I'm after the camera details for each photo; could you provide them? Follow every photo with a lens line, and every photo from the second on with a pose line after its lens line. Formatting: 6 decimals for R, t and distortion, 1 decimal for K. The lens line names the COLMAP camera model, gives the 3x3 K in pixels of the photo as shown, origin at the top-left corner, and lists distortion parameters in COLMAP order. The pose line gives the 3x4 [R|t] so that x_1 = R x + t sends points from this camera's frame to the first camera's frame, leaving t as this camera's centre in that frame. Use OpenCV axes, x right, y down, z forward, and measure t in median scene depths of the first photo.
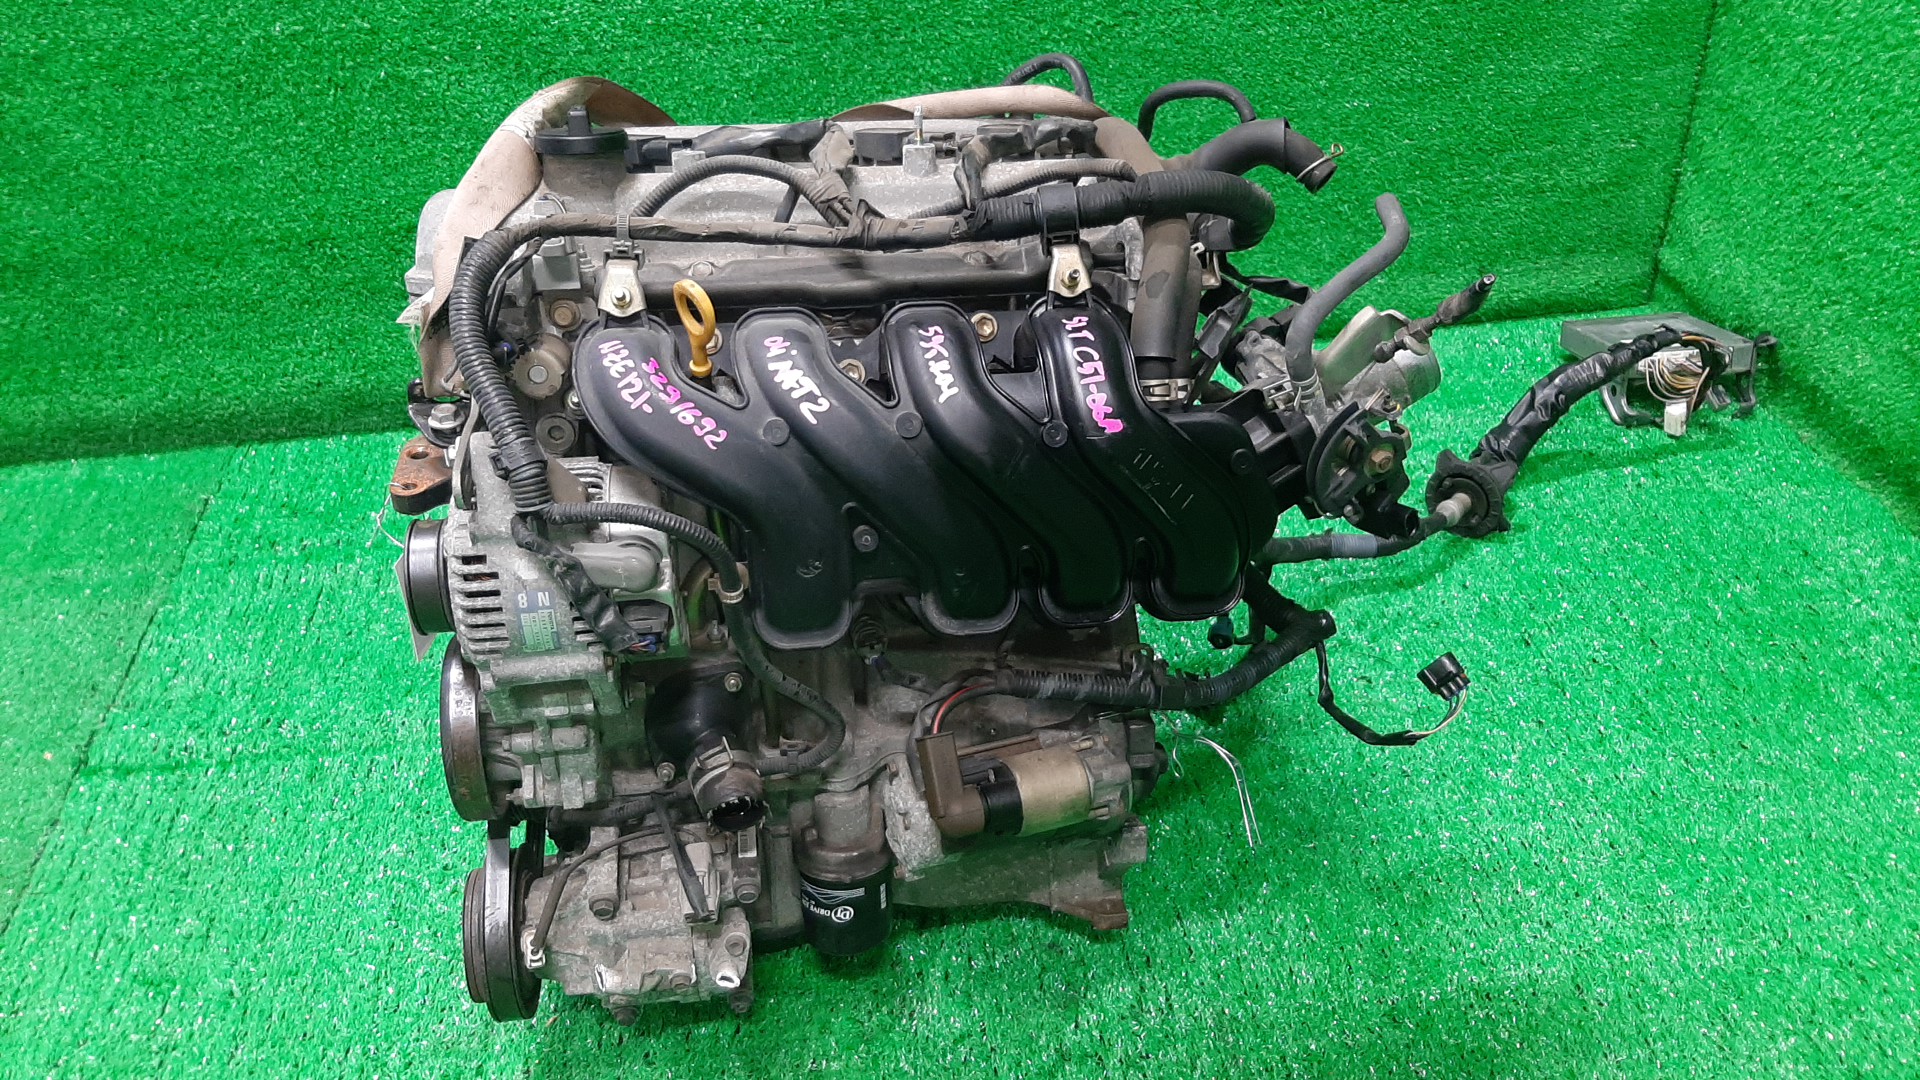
lens RADIAL K [[1484.4, 0, 962.1], [0, 1484.4, 540.3], [0, 0, 1]] dist [-0.001770, -0.000510]
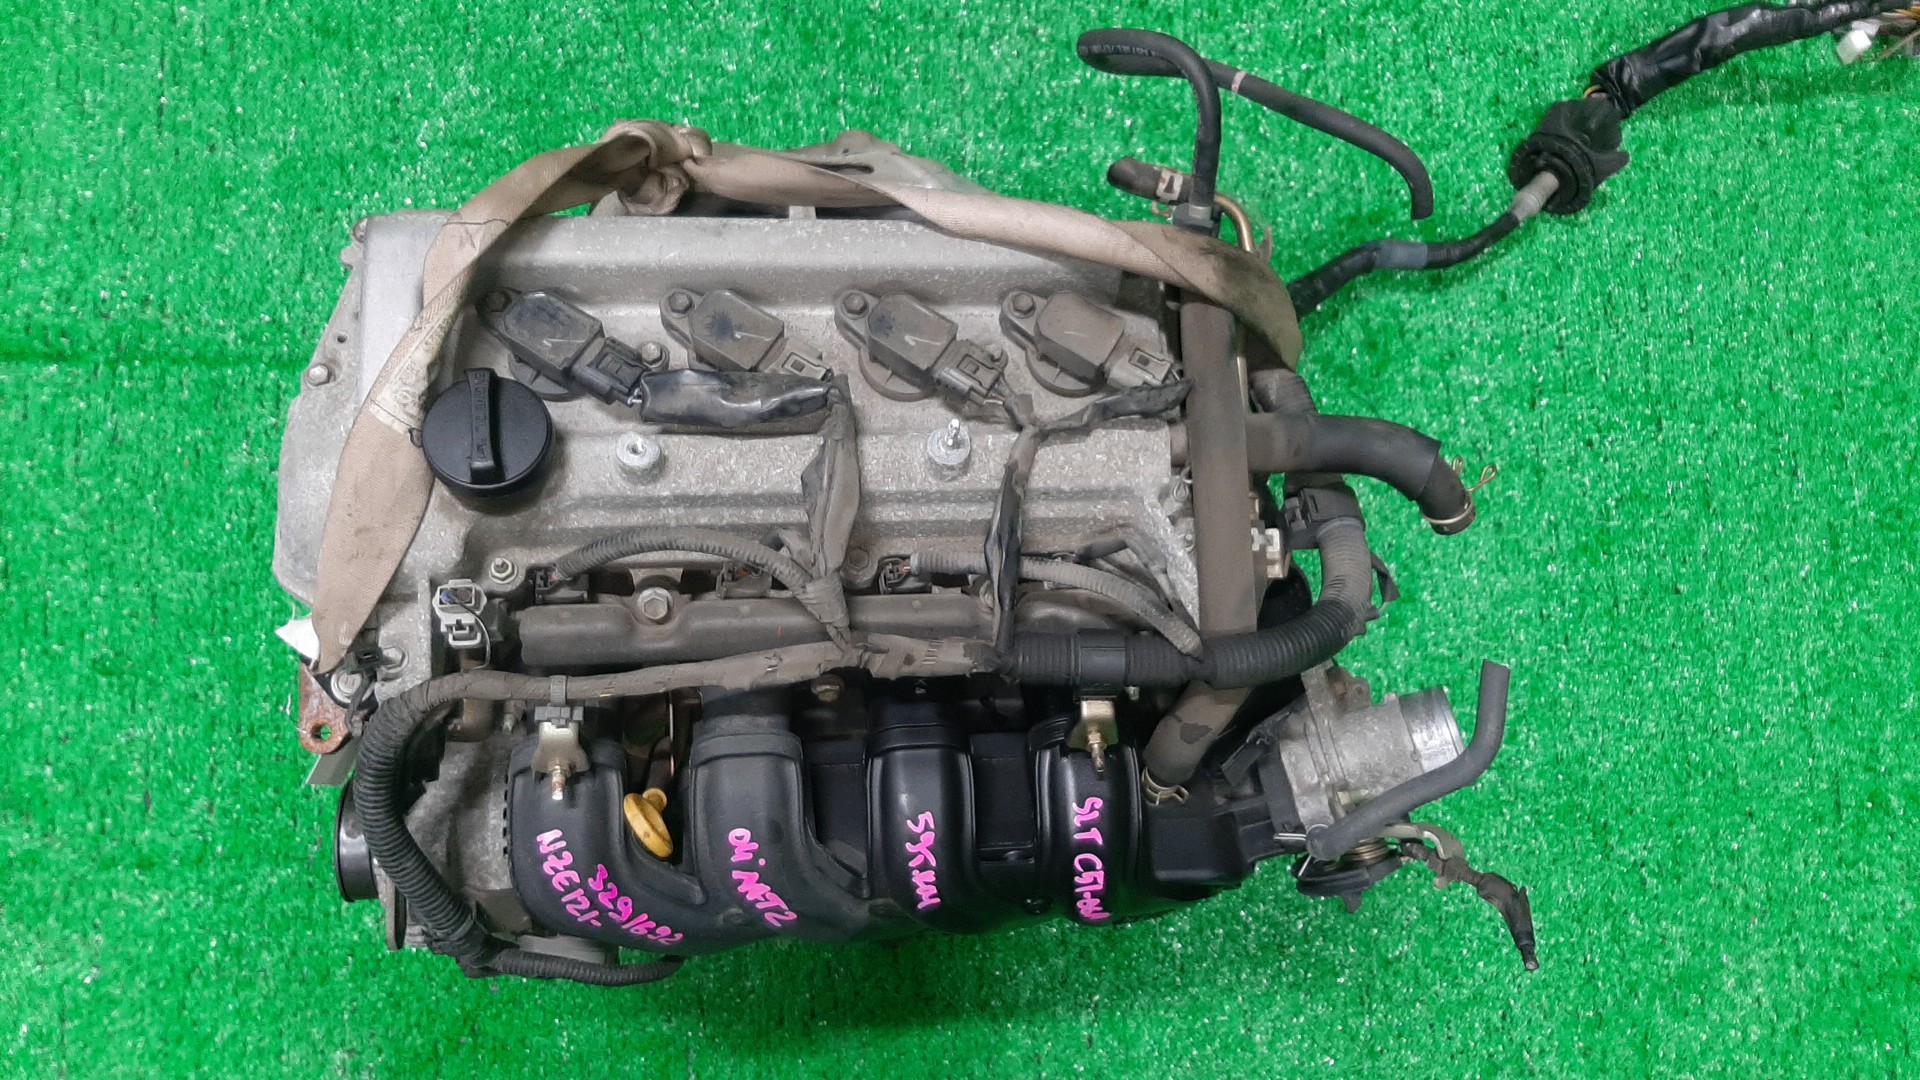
lens RADIAL K [[1484.4, 0, 957.9], [0, 1484.4, 539.7], [0, 0, 1]] dist [-0.001770, -0.000510]
pose [[0.987782, 0.124665, 0.093514, -0.104469], [-0.154470, 0.703828, 0.693372, -0.888566], [0.020622, -0.699346, 0.714486, 0.505149]]
